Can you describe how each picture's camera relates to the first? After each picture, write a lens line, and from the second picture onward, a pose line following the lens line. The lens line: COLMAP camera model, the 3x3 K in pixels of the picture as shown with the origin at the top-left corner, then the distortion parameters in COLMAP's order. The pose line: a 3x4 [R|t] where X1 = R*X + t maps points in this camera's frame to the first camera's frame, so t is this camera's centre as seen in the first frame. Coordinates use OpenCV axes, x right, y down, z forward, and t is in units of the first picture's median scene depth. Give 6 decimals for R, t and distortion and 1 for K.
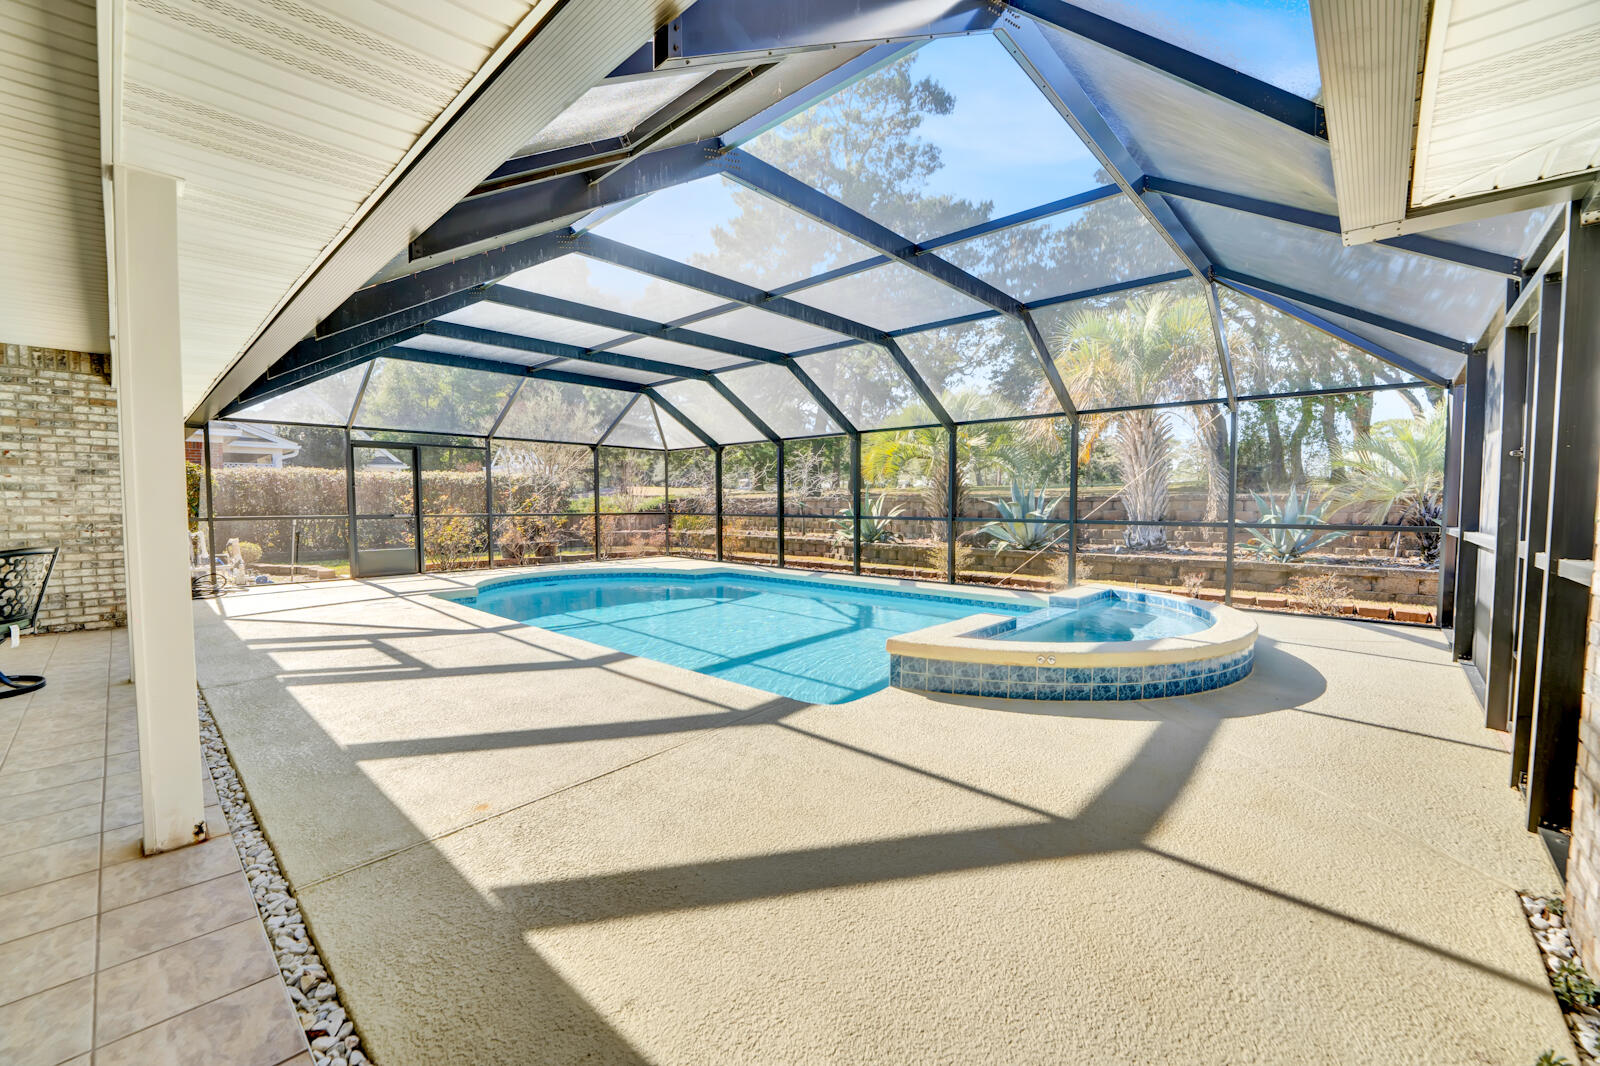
lens RADIAL K [[651.4, 0, 792.8], [0, 651.4, 540.8], [0, 0, 1]] dist [-0.034300, 0.005998]
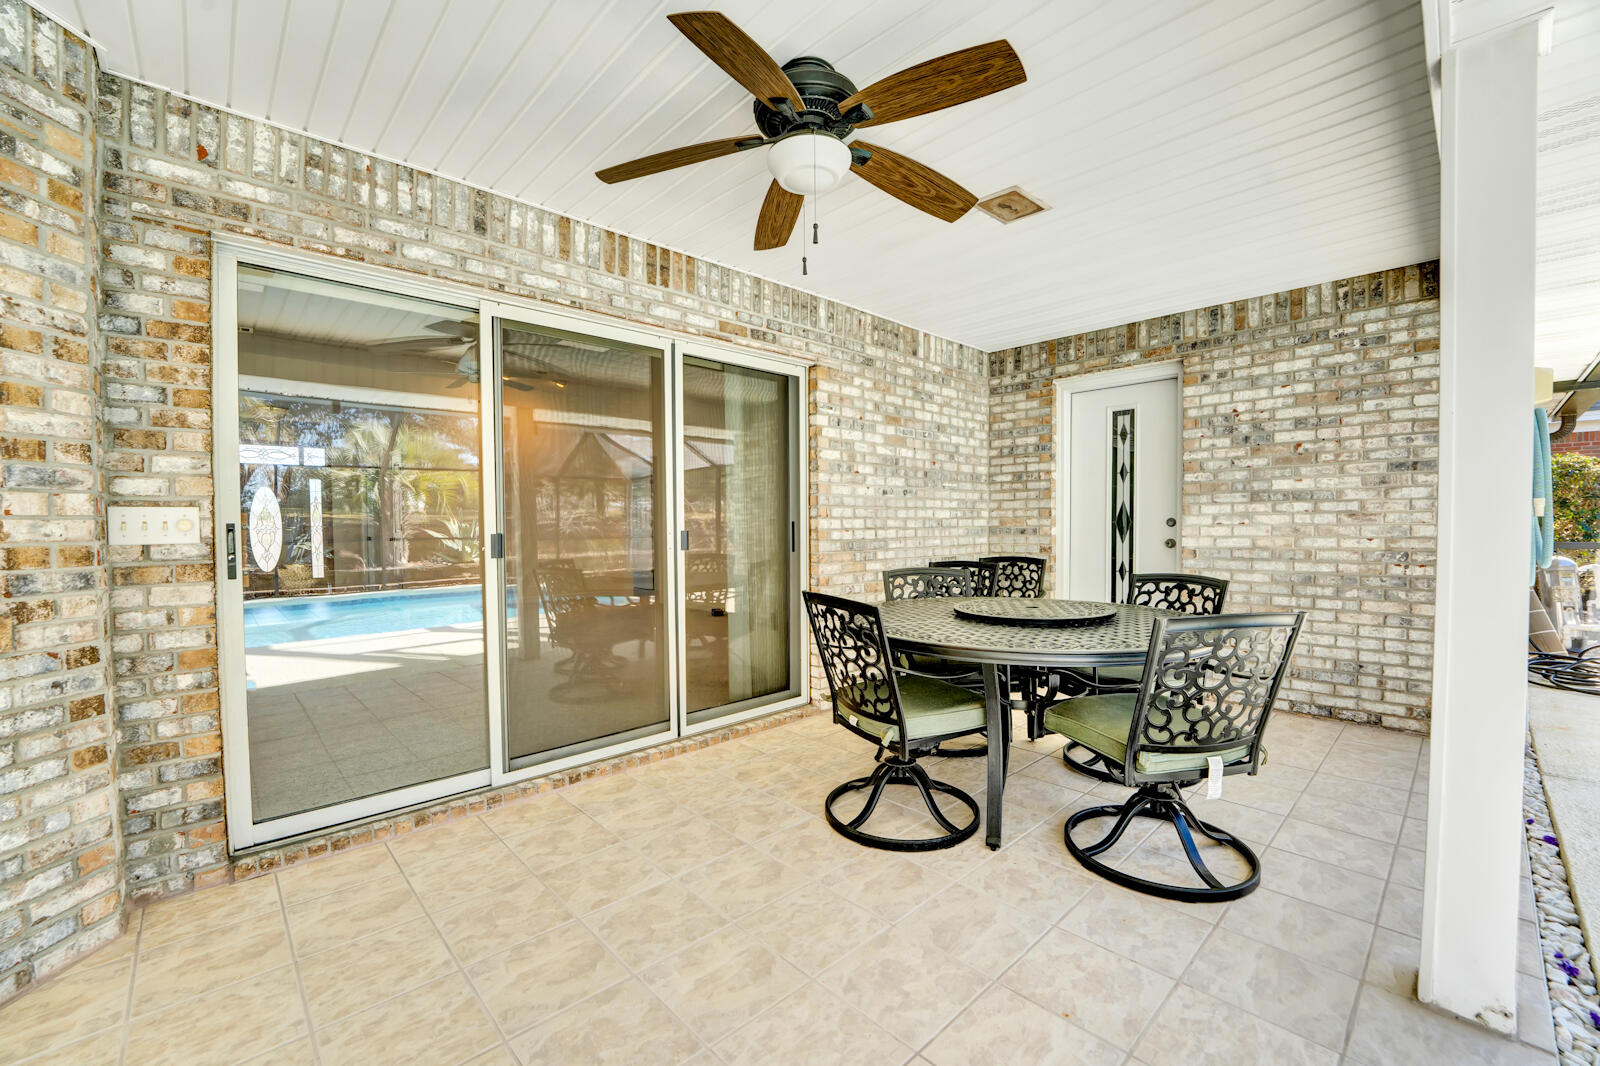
lens RADIAL K [[650.5, 0, 792.2], [0, 650.5, 542.5], [0, 0, 1]] dist [-0.031435, 0.003556]
pose [[-0.071614, 0.027049, -0.997066, -0.483184], [-0.047453, 0.998408, 0.030493, -0.028124], [0.996303, 0.049497, -0.070216, 0.470459]]
